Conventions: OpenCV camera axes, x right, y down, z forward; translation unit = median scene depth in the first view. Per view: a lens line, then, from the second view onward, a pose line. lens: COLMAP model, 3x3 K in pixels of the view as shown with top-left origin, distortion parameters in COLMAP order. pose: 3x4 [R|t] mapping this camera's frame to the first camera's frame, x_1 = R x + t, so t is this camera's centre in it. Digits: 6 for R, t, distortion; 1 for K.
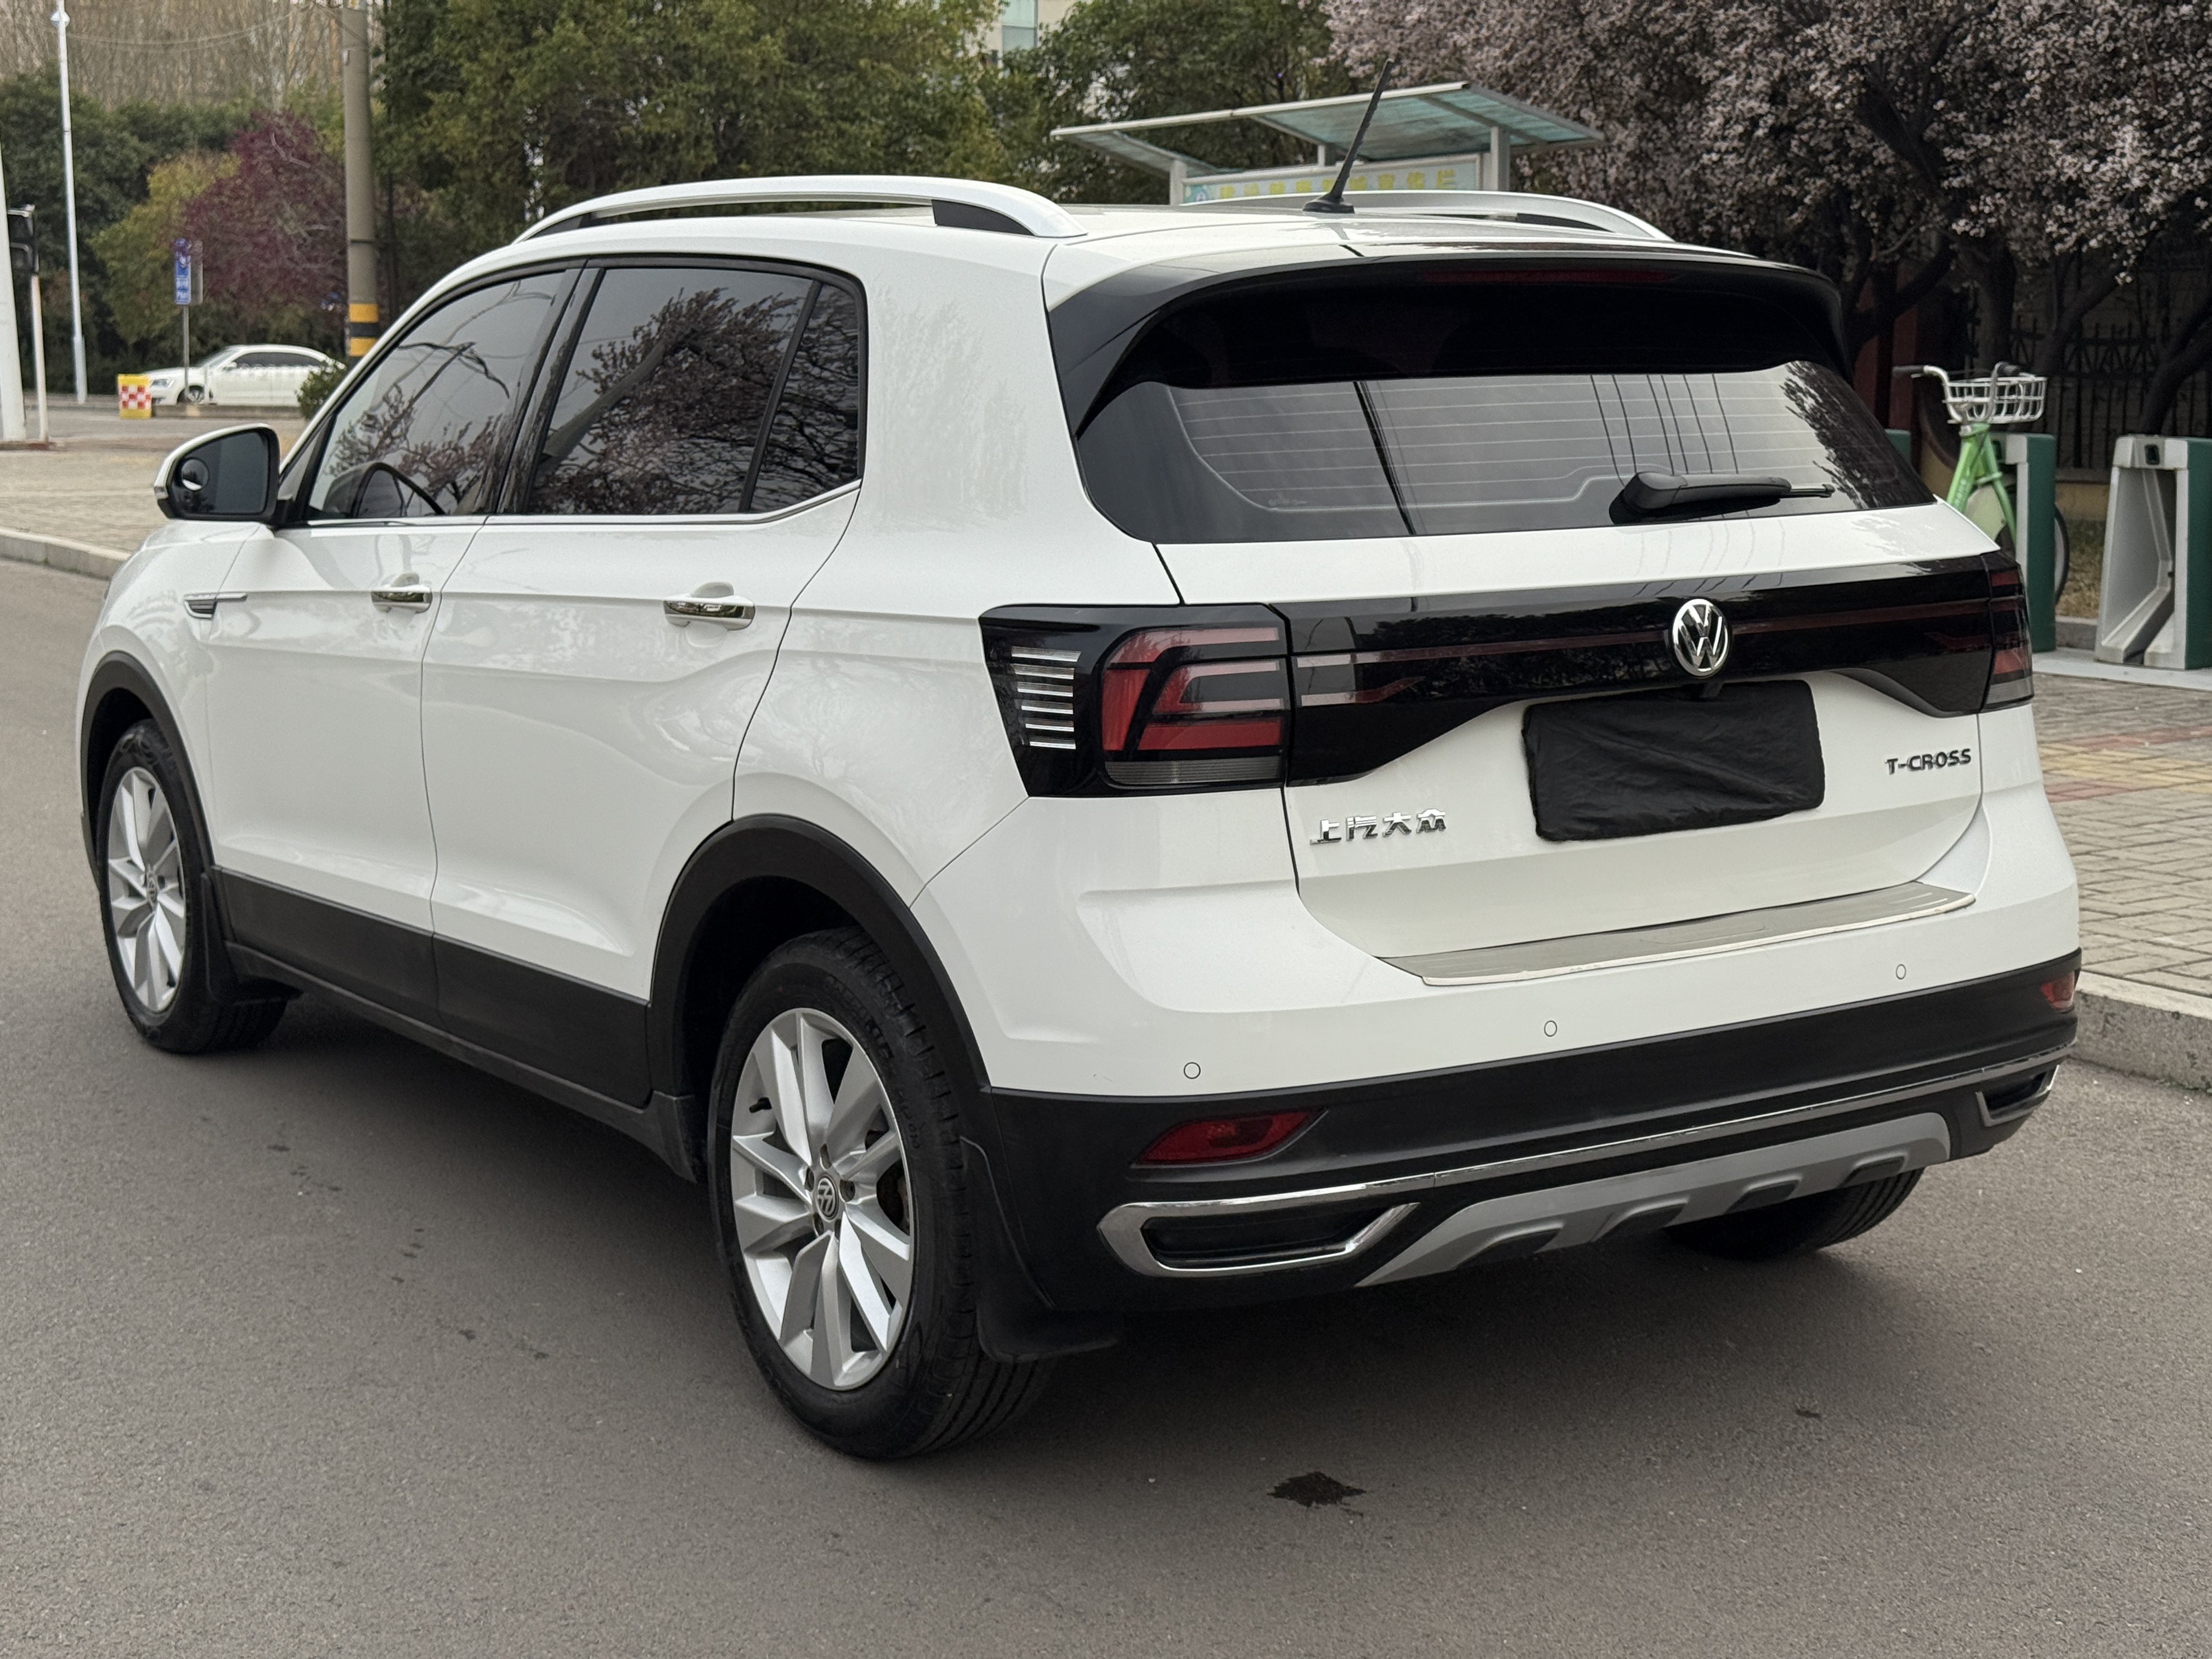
lens RADIAL K [[3035.6, 0, 1100.5], [0, 3035.6, 838.1], [0, 0, 1]] dist [0.220900, -0.524201]
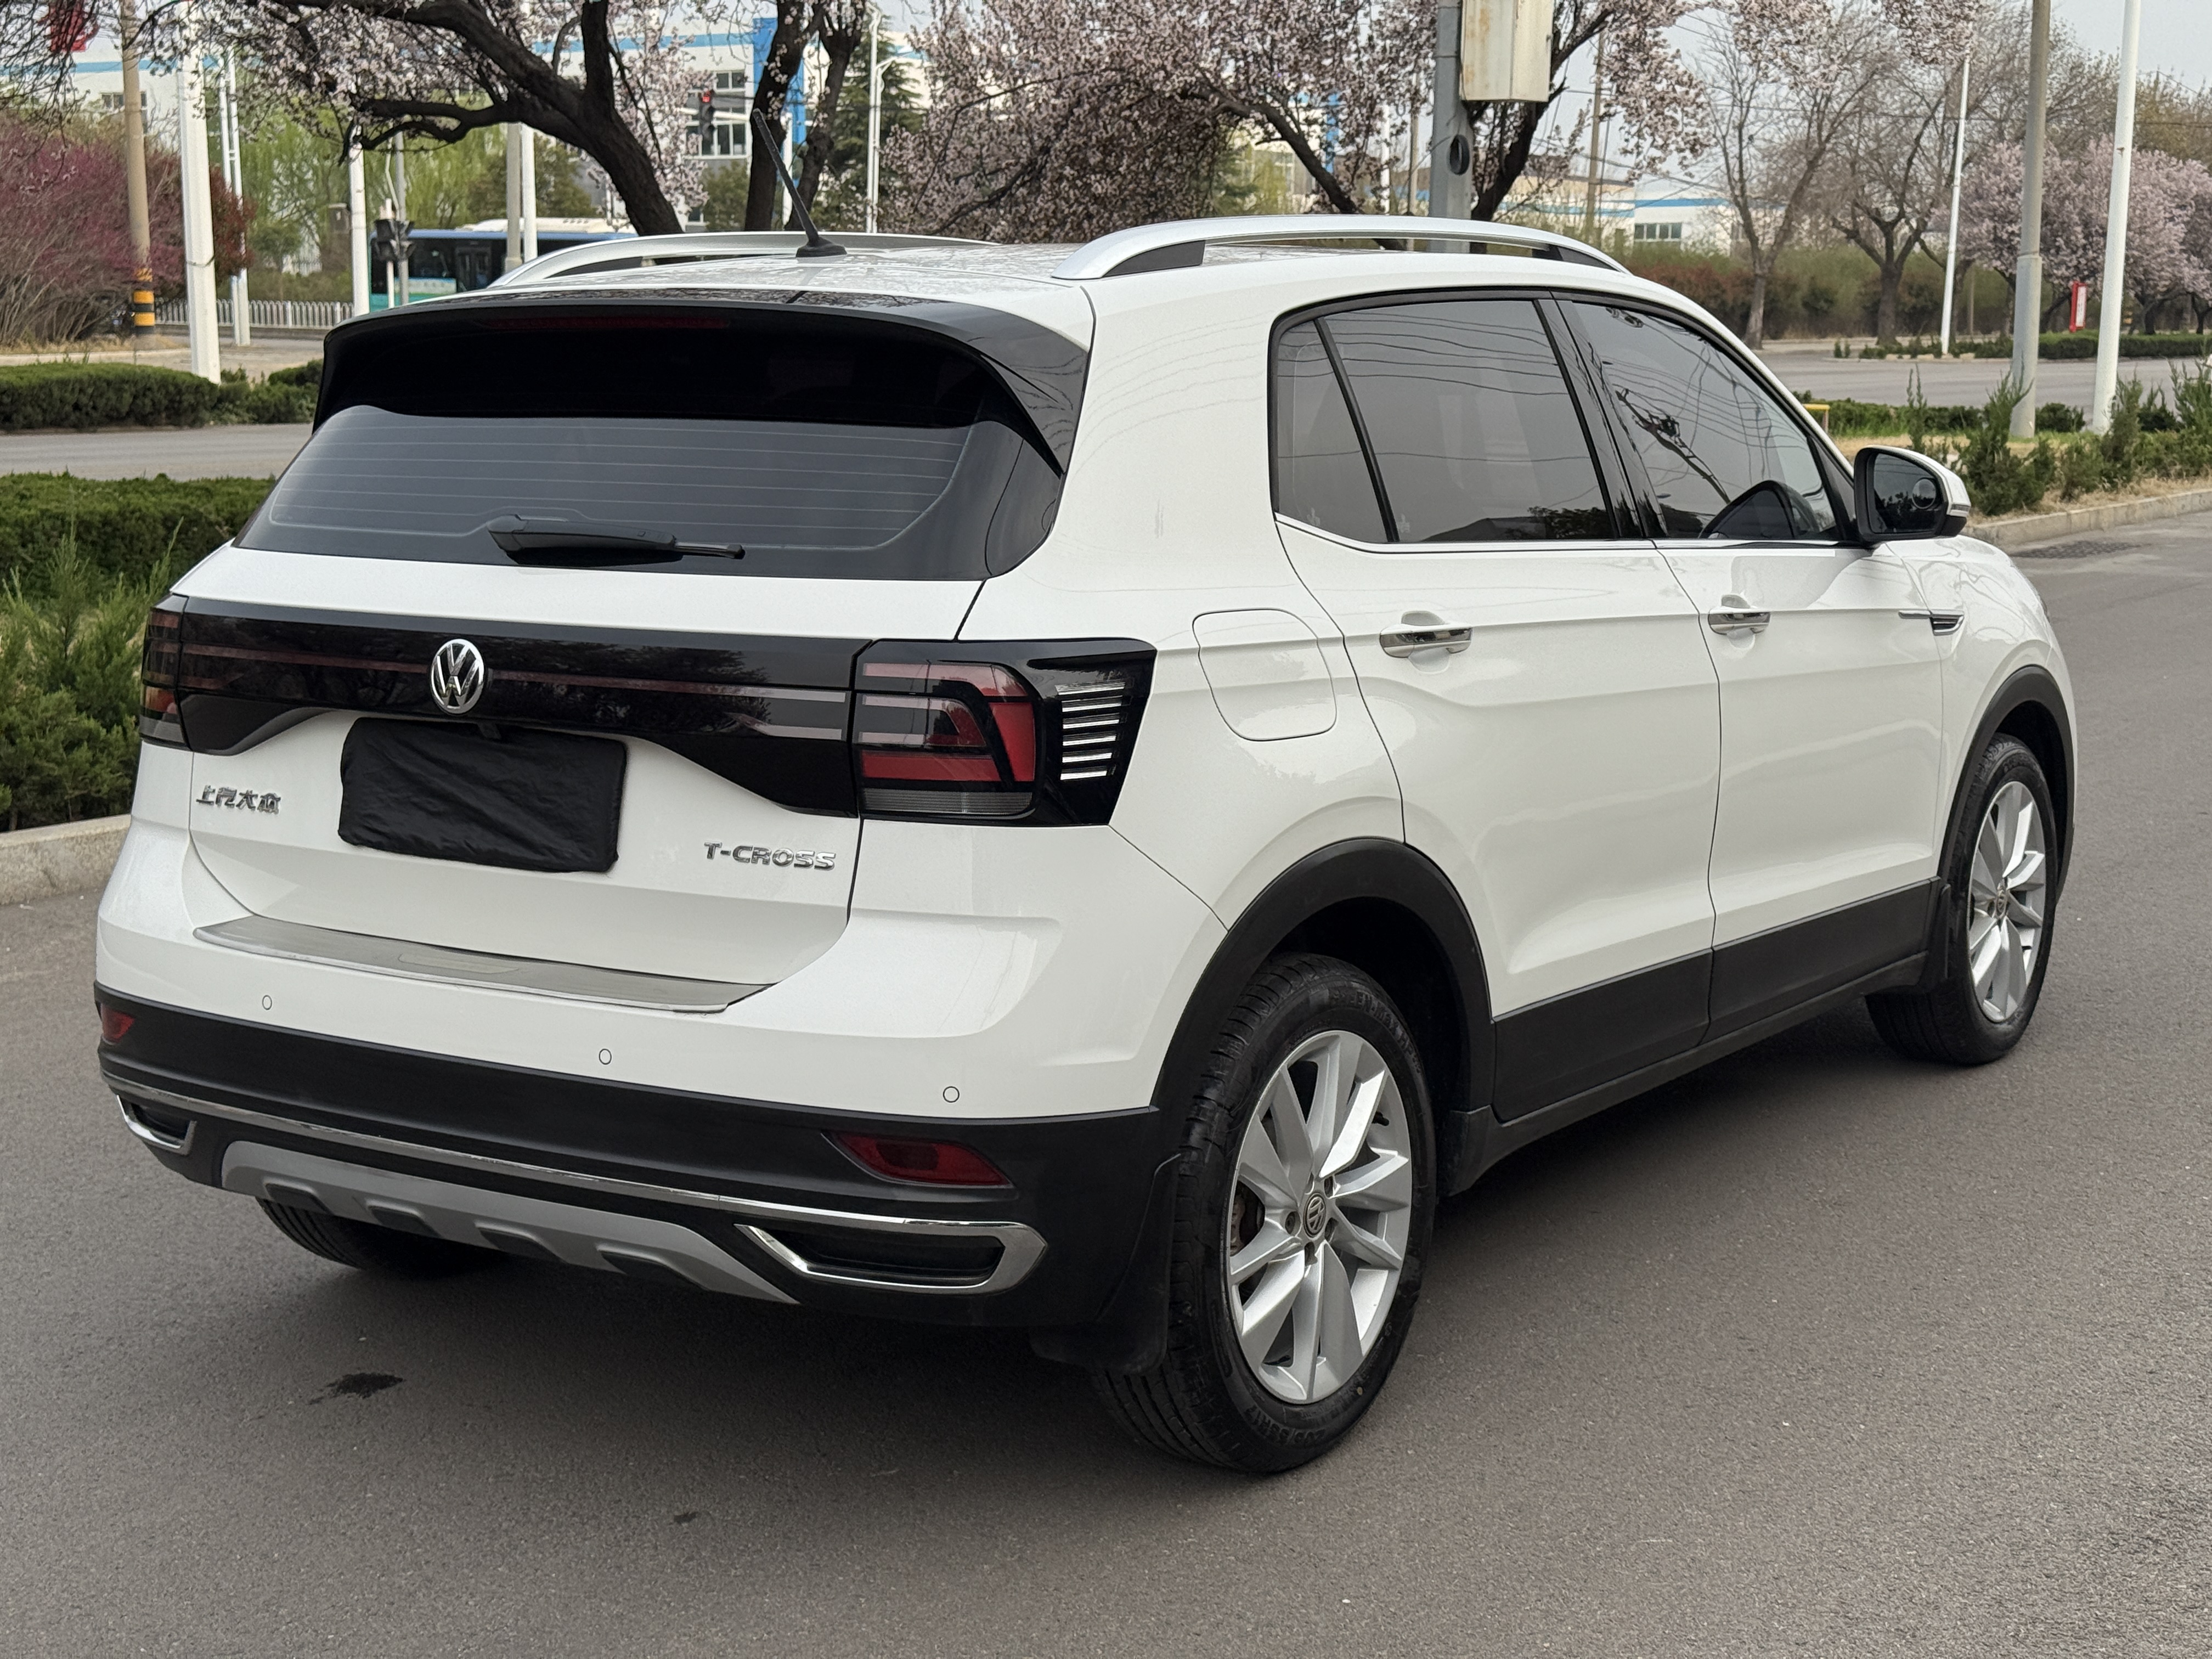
lens RADIAL K [[3035.6, 0, 1100.5], [0, 3035.6, 838.1], [0, 0, 1]] dist [0.220900, -0.524201]
pose [[0.380127, 0.147824, -0.913045, 1.189351], [-0.143858, 0.984582, 0.099514, -0.141325], [0.913678, 0.093521, 0.395532, 0.772229]]
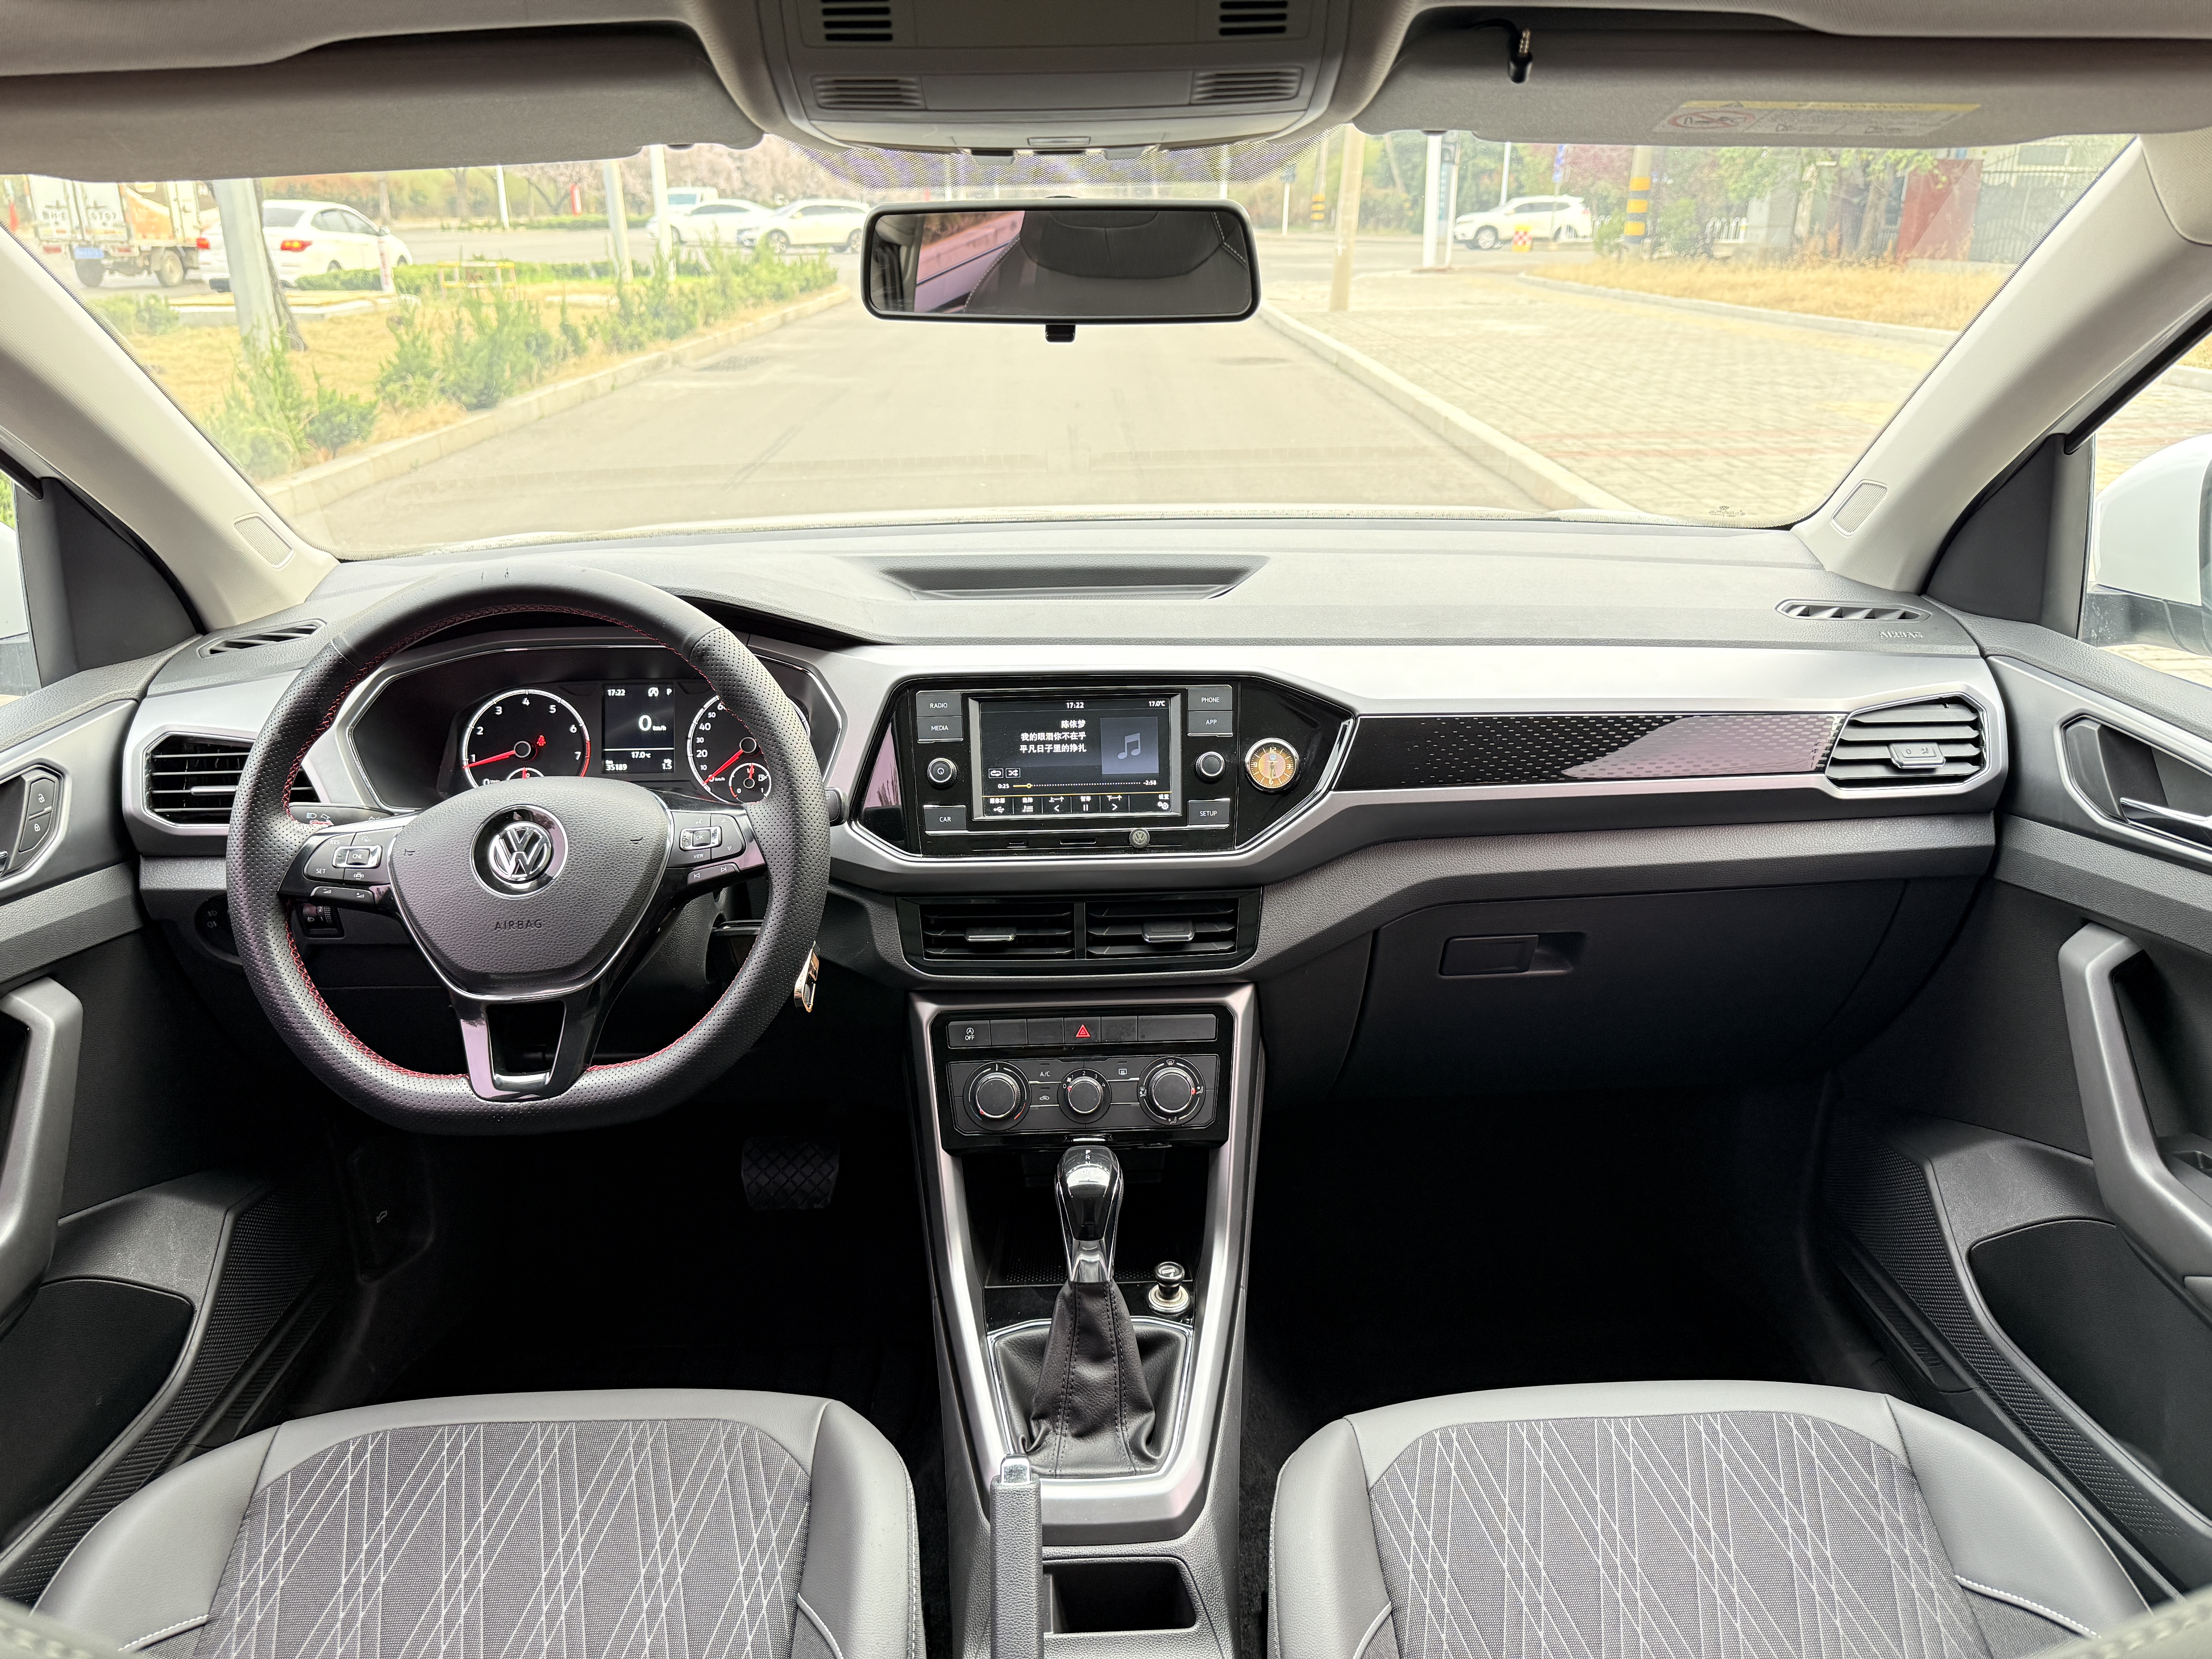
lens RADIAL K [[1544.5, 0, 1121.4], [0, 1544.5, 841.6], [0, 0, 1]] dist [0.006937, -0.026887]
pose [[0.852579, 0.189718, -0.486946, -0.065873], [-0.072360, 0.965658, 0.249536, -0.217313], [0.517565, -0.177514, 0.837028, 1.330466]]
